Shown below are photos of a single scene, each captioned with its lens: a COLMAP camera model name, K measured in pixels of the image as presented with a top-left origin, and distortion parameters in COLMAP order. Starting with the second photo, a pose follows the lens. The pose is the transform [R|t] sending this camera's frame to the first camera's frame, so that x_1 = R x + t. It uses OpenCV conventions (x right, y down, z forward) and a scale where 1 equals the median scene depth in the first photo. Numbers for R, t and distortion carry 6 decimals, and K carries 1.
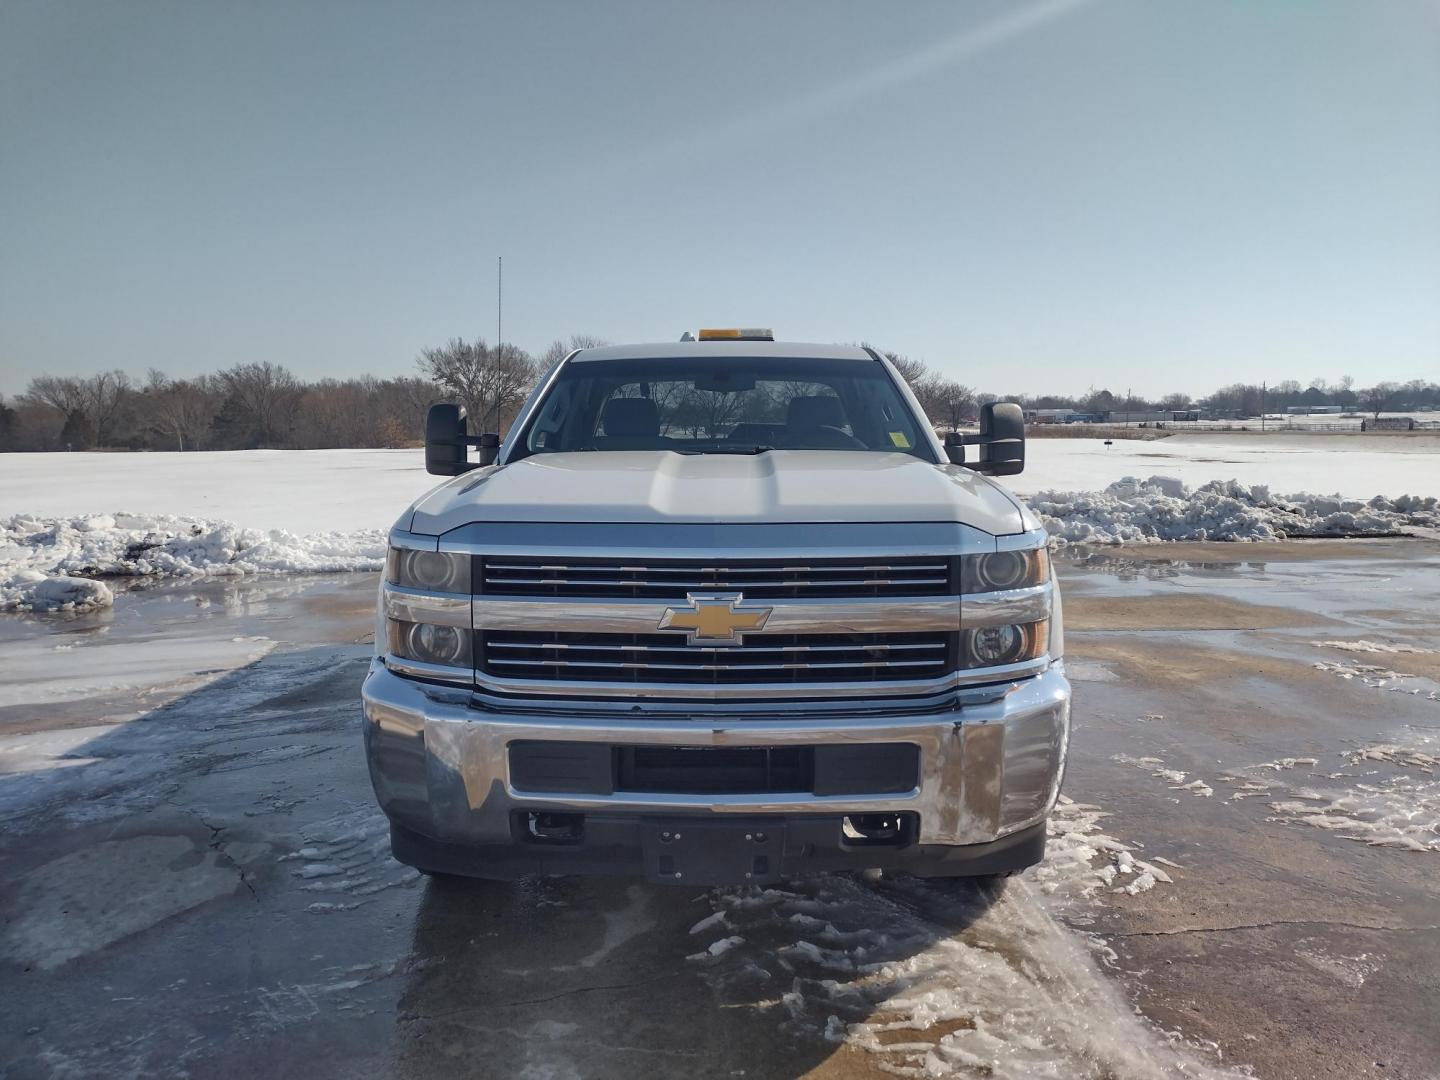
lens RADIAL K [[1060.2, 0, 717.9], [0, 1060.2, 527.7], [0, 0, 1]] dist [0.039821, -0.039418]
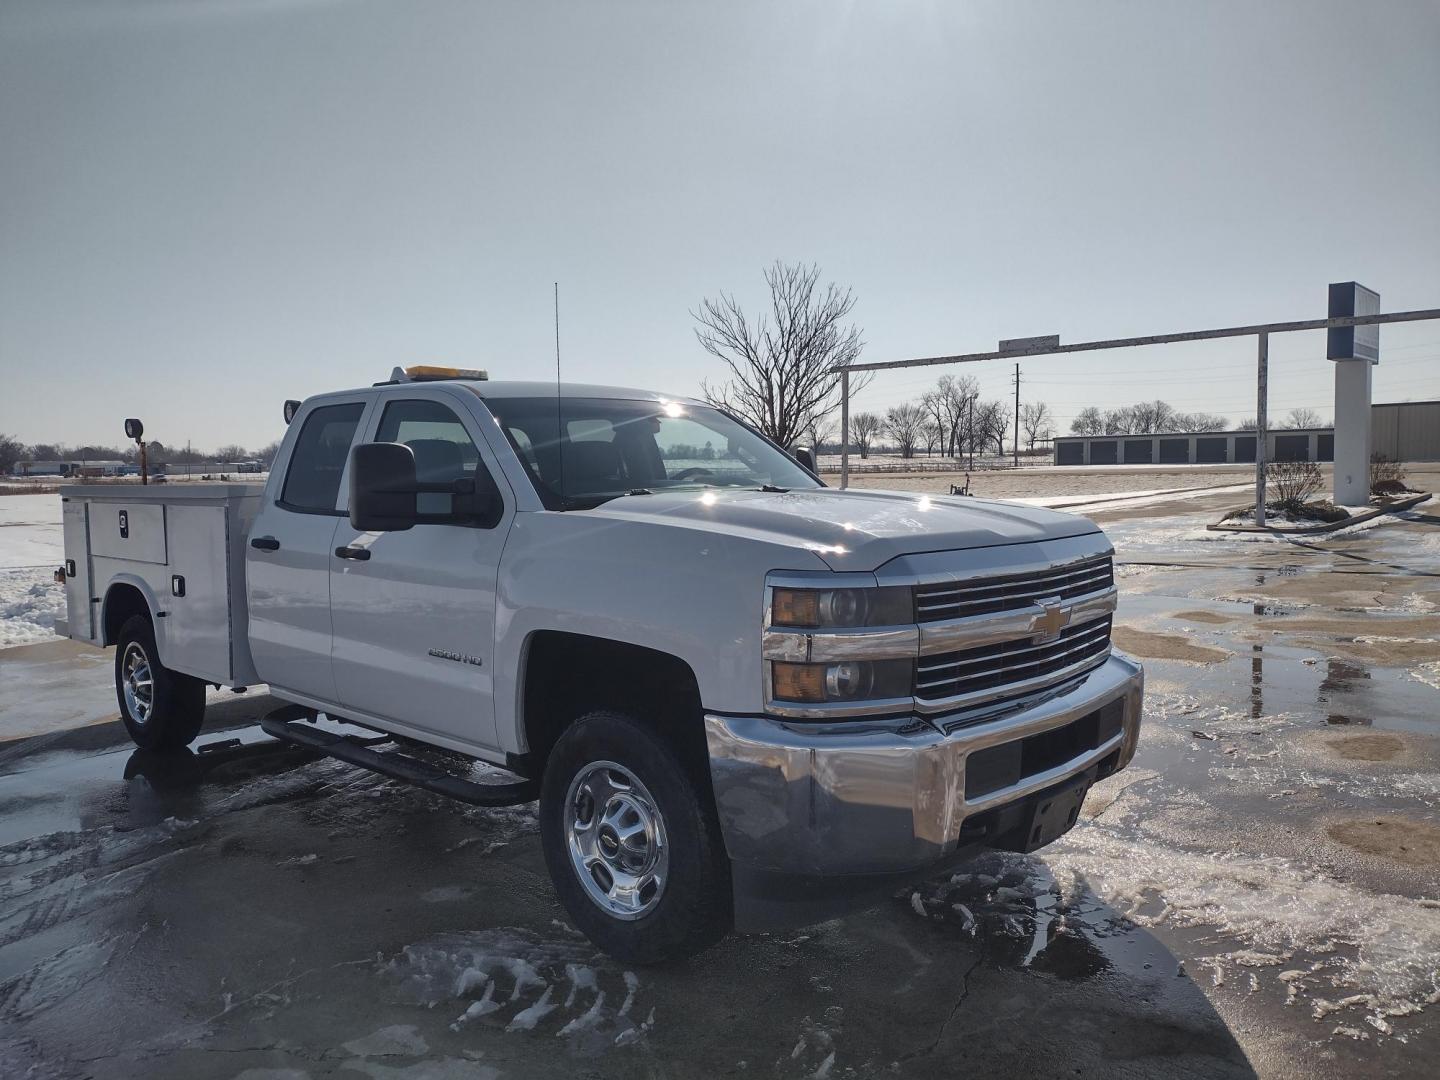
lens RADIAL K [[1060.2, 0, 719.2], [0, 1060.2, 538.3], [0, 0, 1]] dist [0.039821, -0.039418]
pose [[0.675112, -0.051171, 0.735938, -1.134561], [0.079555, 0.996824, -0.003668, -0.031694], [-0.733413, 0.061024, 0.677039, 0.438379]]
